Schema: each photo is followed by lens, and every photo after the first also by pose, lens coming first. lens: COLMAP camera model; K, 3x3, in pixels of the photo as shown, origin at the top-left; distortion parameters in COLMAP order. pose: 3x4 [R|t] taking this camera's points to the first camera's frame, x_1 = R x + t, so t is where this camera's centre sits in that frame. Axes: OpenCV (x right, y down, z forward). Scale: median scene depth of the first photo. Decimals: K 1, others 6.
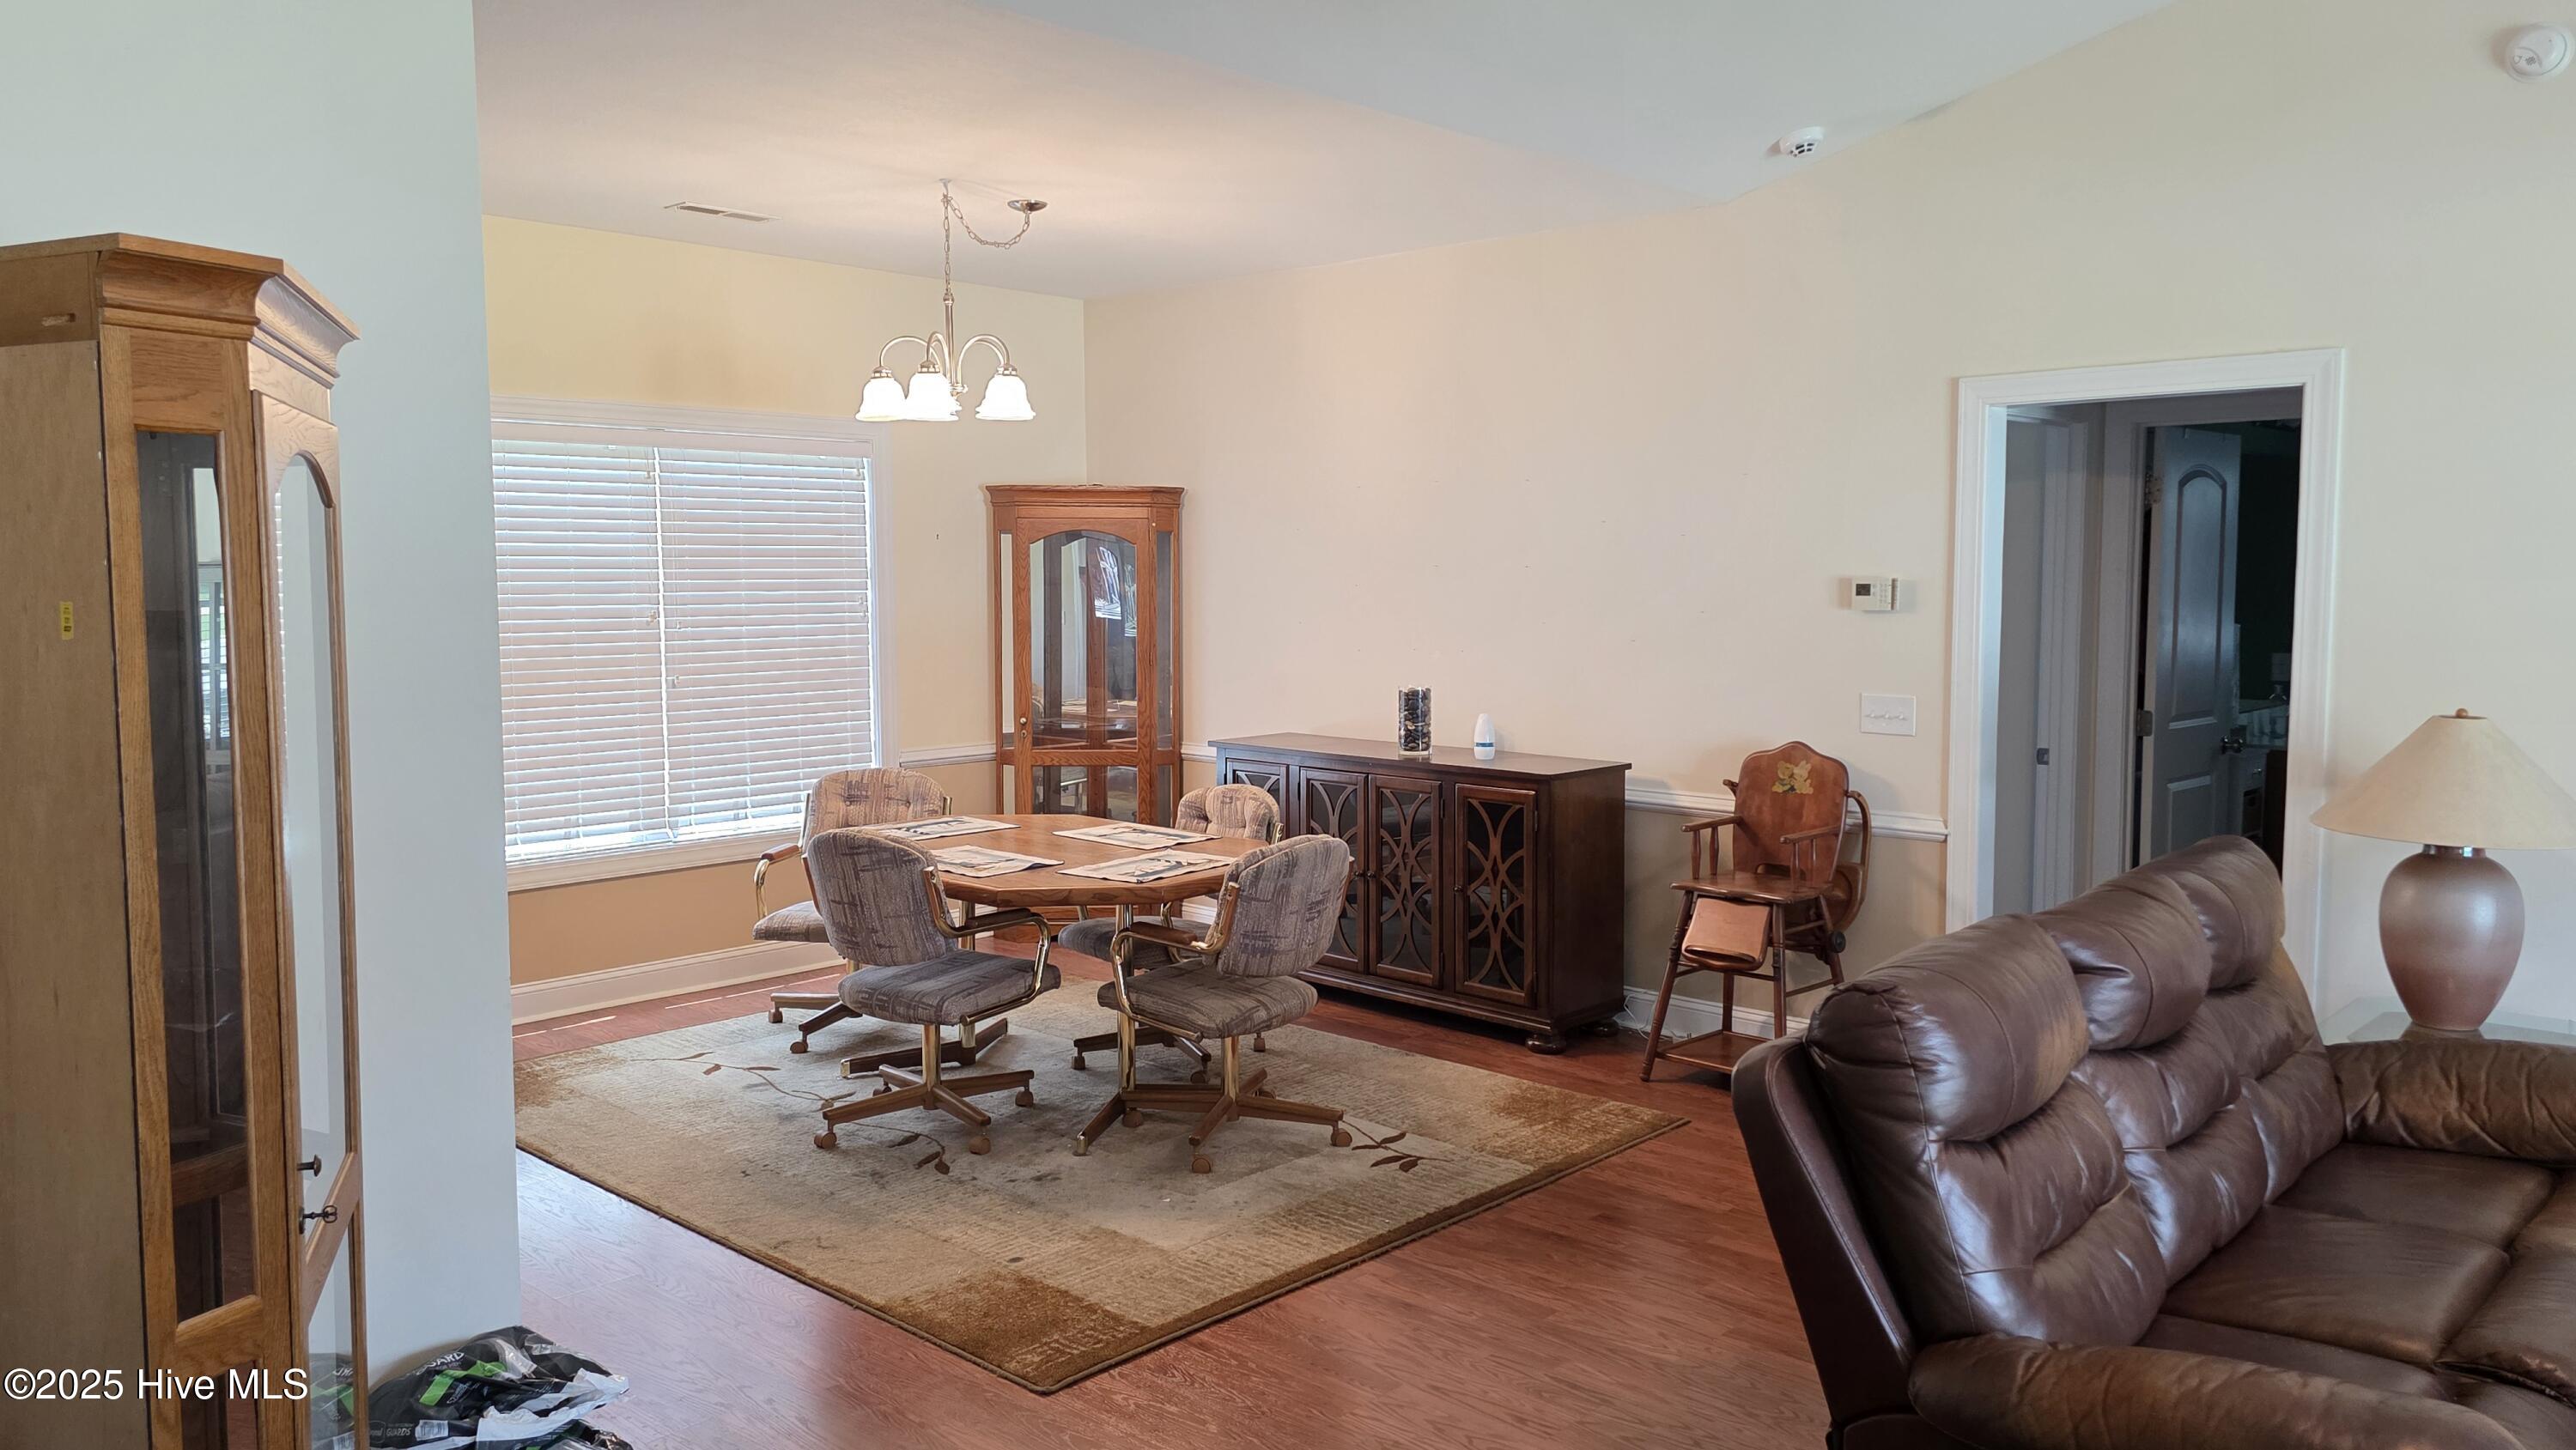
lens RADIAL K [[1857.0, 0, 1288.0], [0, 1857.0, 725.0], [0, 0, 1]] dist [0.017824, -0.002303]
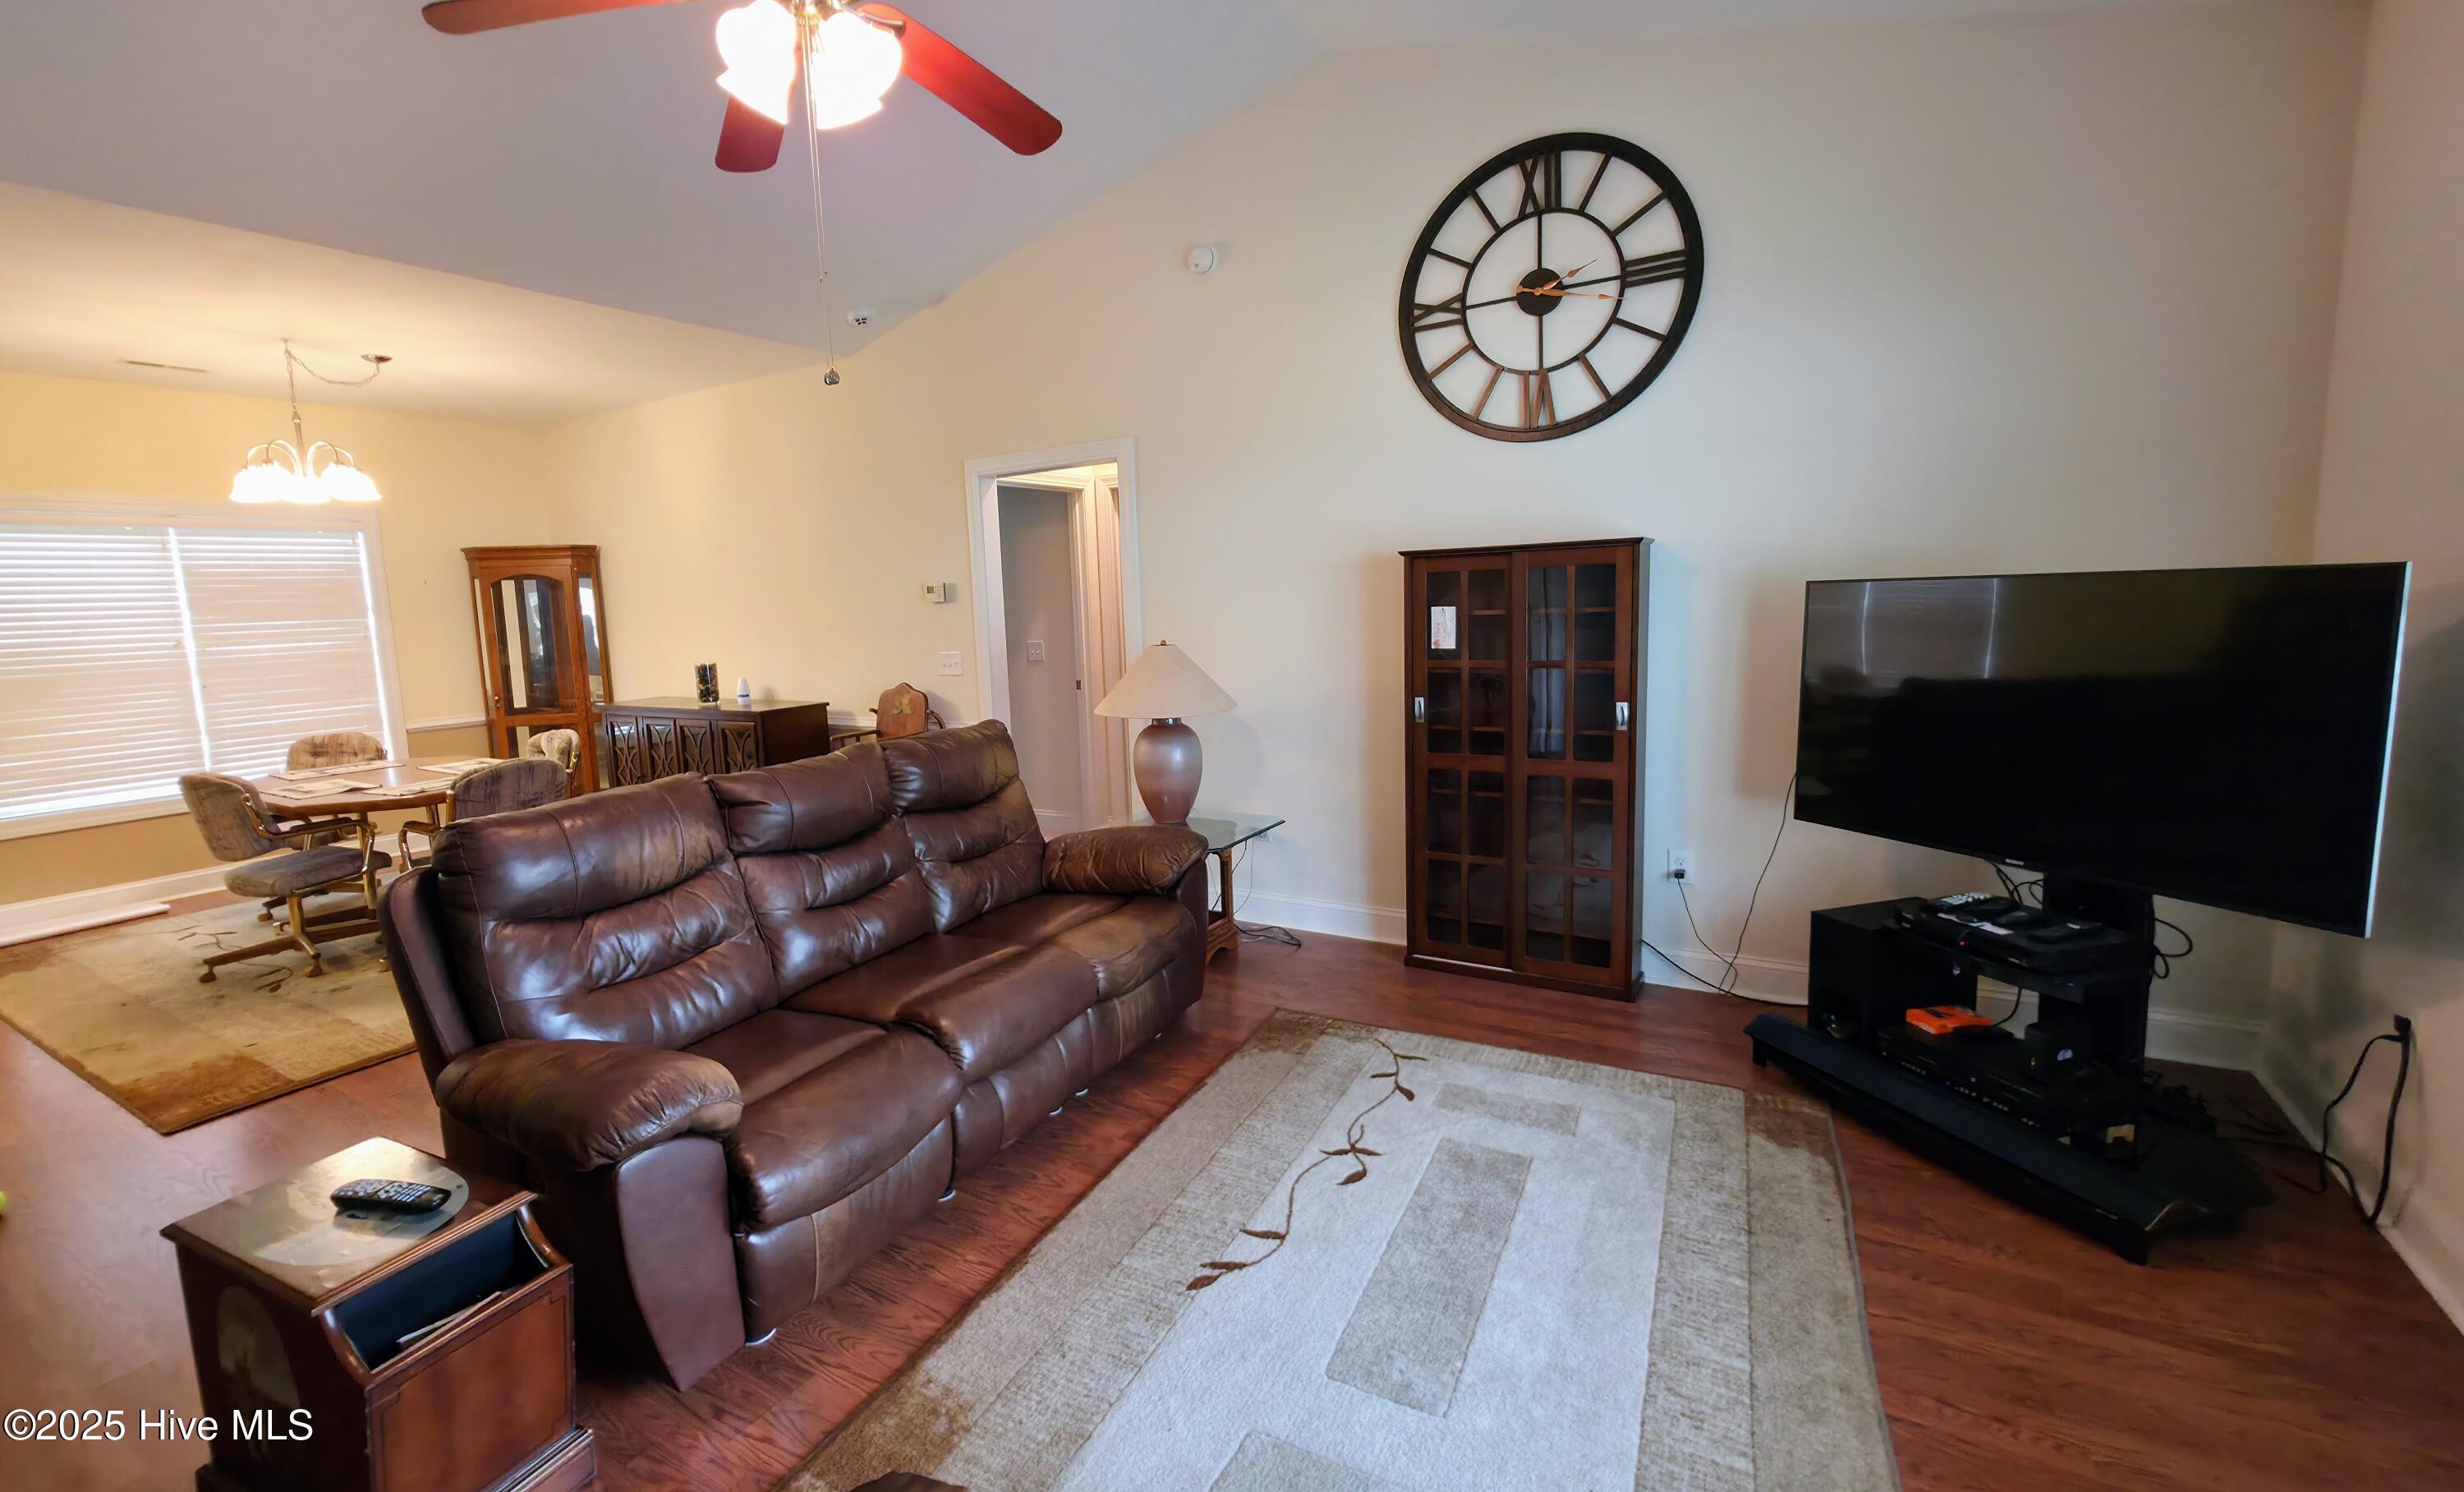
lens RADIAL K [[1073.2, 0, 1143.1], [0, 1073.2, 744.9], [0, 0, 1]] dist [-0.001322, -0.000294]
pose [[0.983070, -0.062923, 0.172090, 0.317527], [0.054560, 0.997108, 0.052909, 0.025385], [-0.174921, -0.042624, 0.983659, 0.011697]]
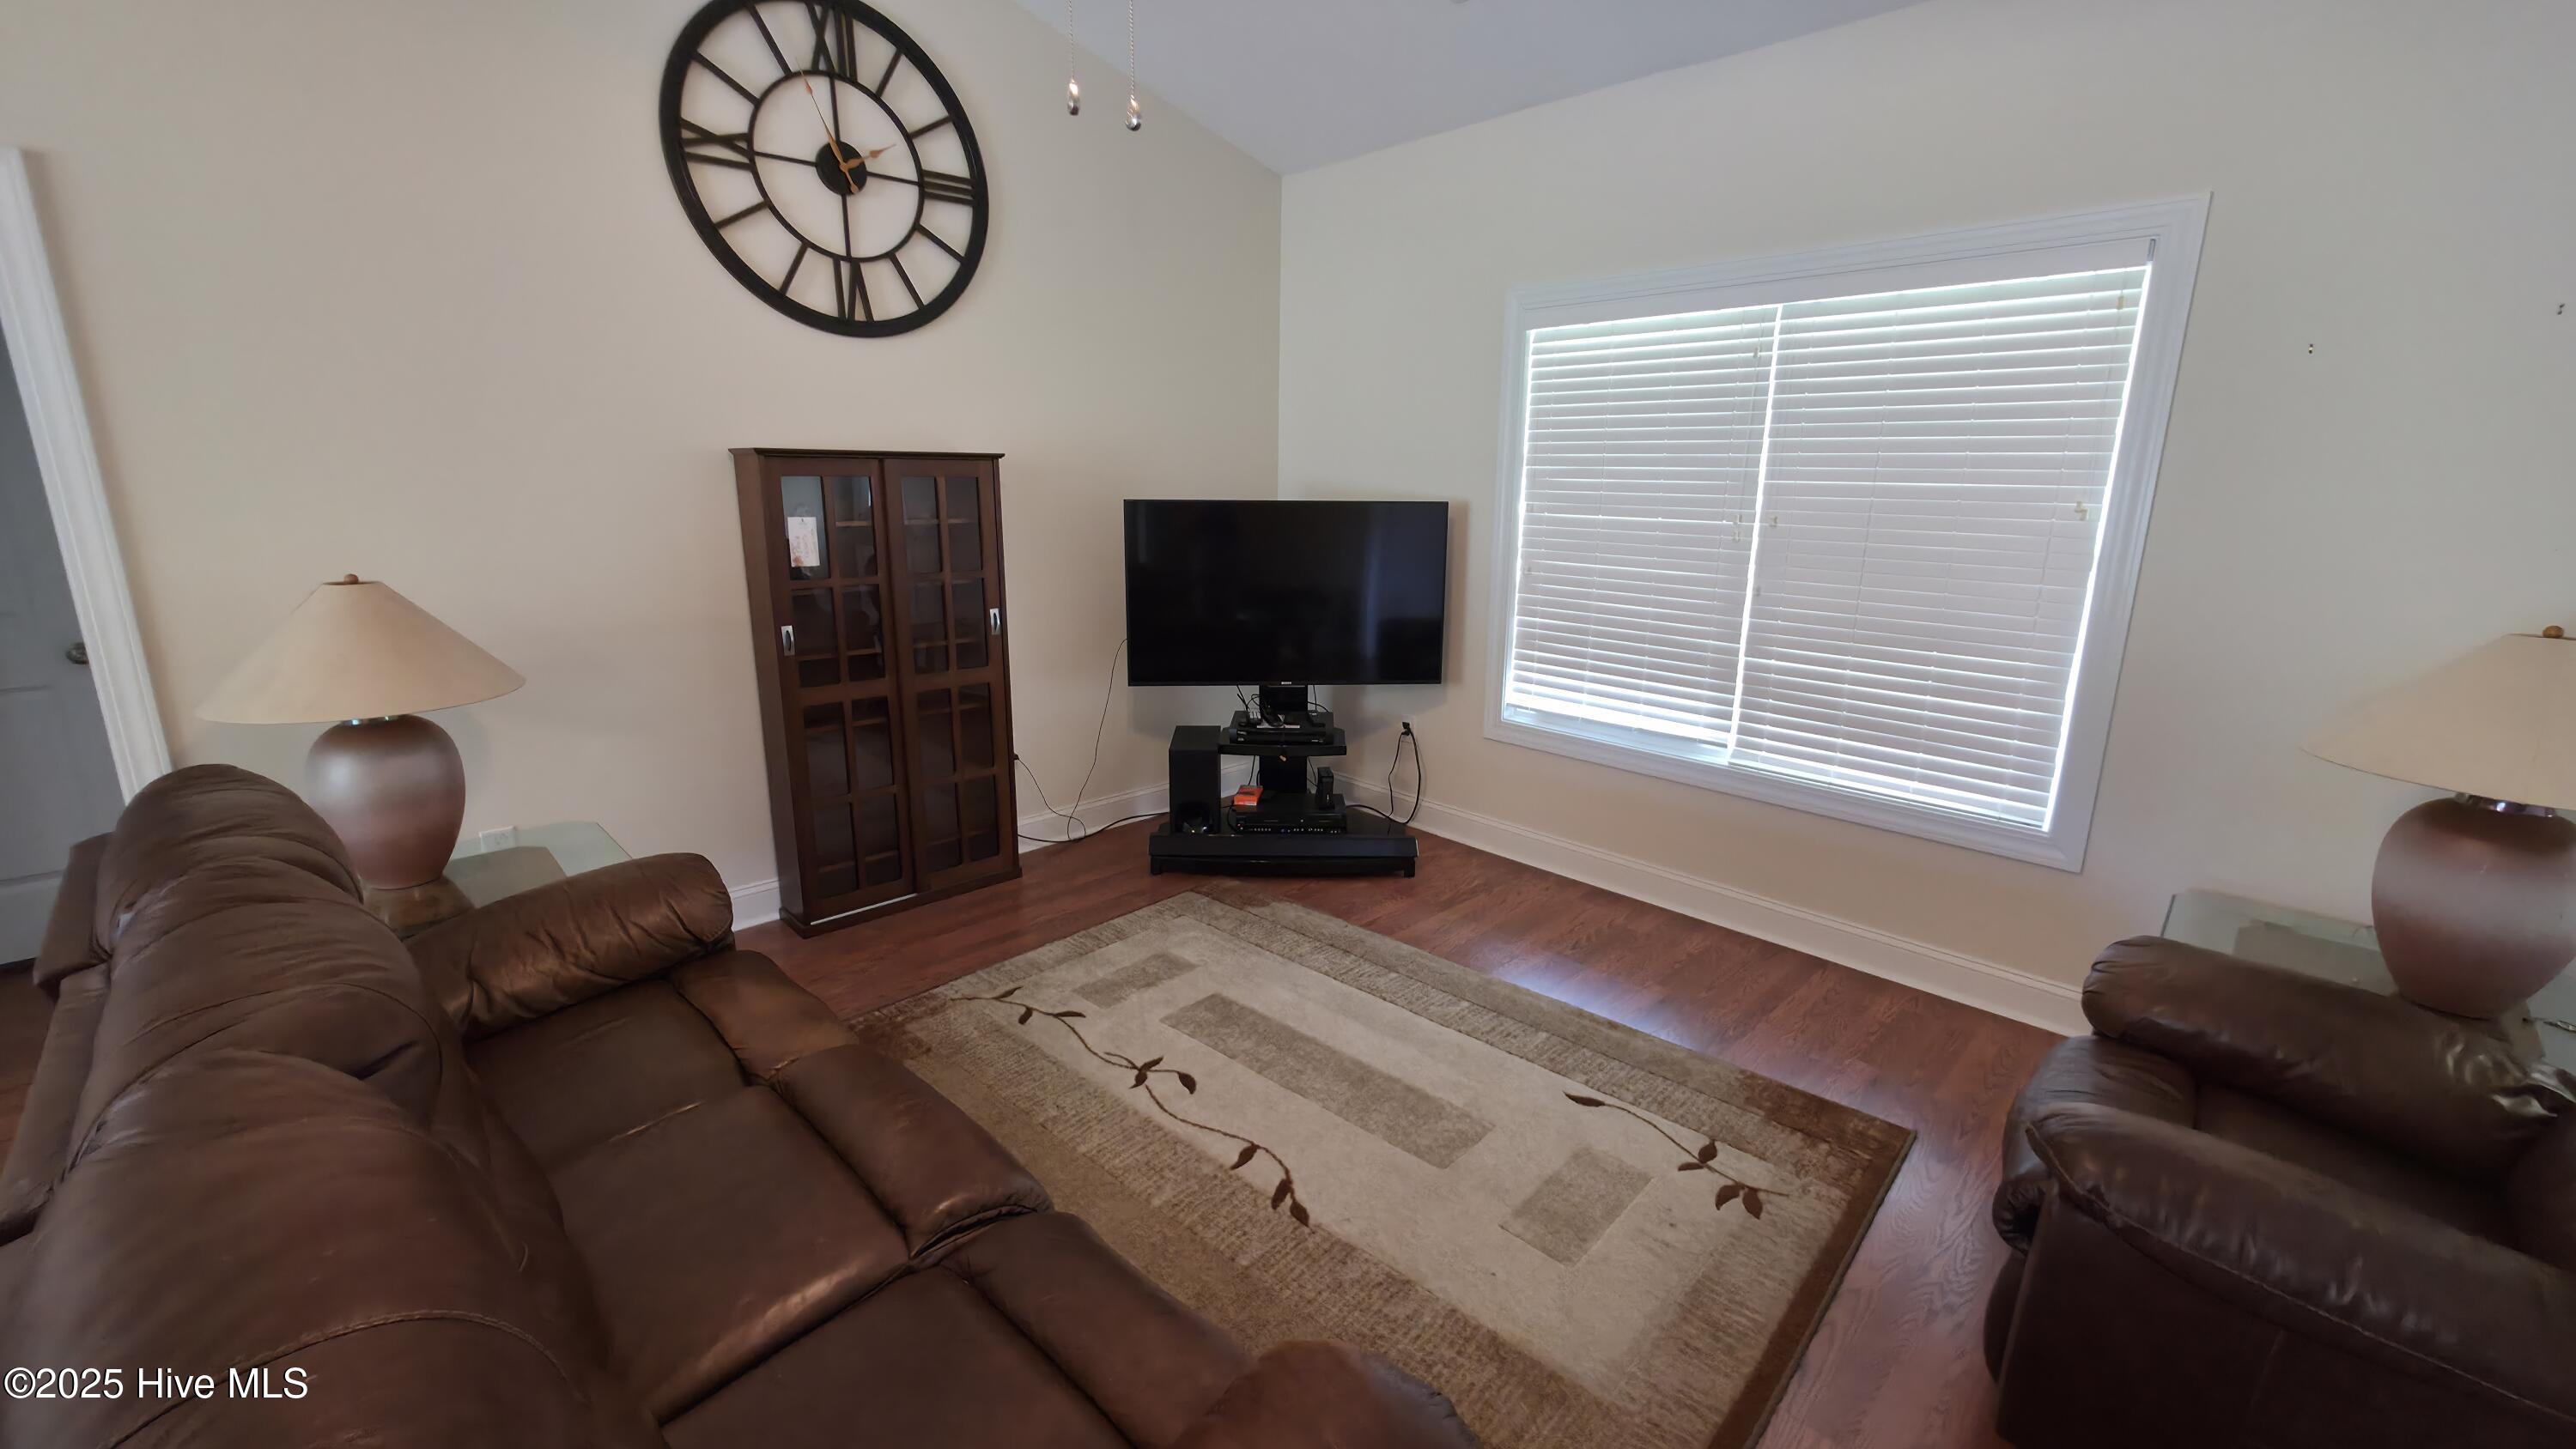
lens RADIAL K [[1041.4, 0, 1288.2], [0, 1041.4, 712.8], [0, 0, 1]] dist [0.000733, 0.000118]
pose [[0.023073, -0.228208, 0.973339, 0.067621], [0.068549, 0.971668, 0.226191, -0.020391], [-0.997381, 0.061502, 0.038063, 0.360709]]
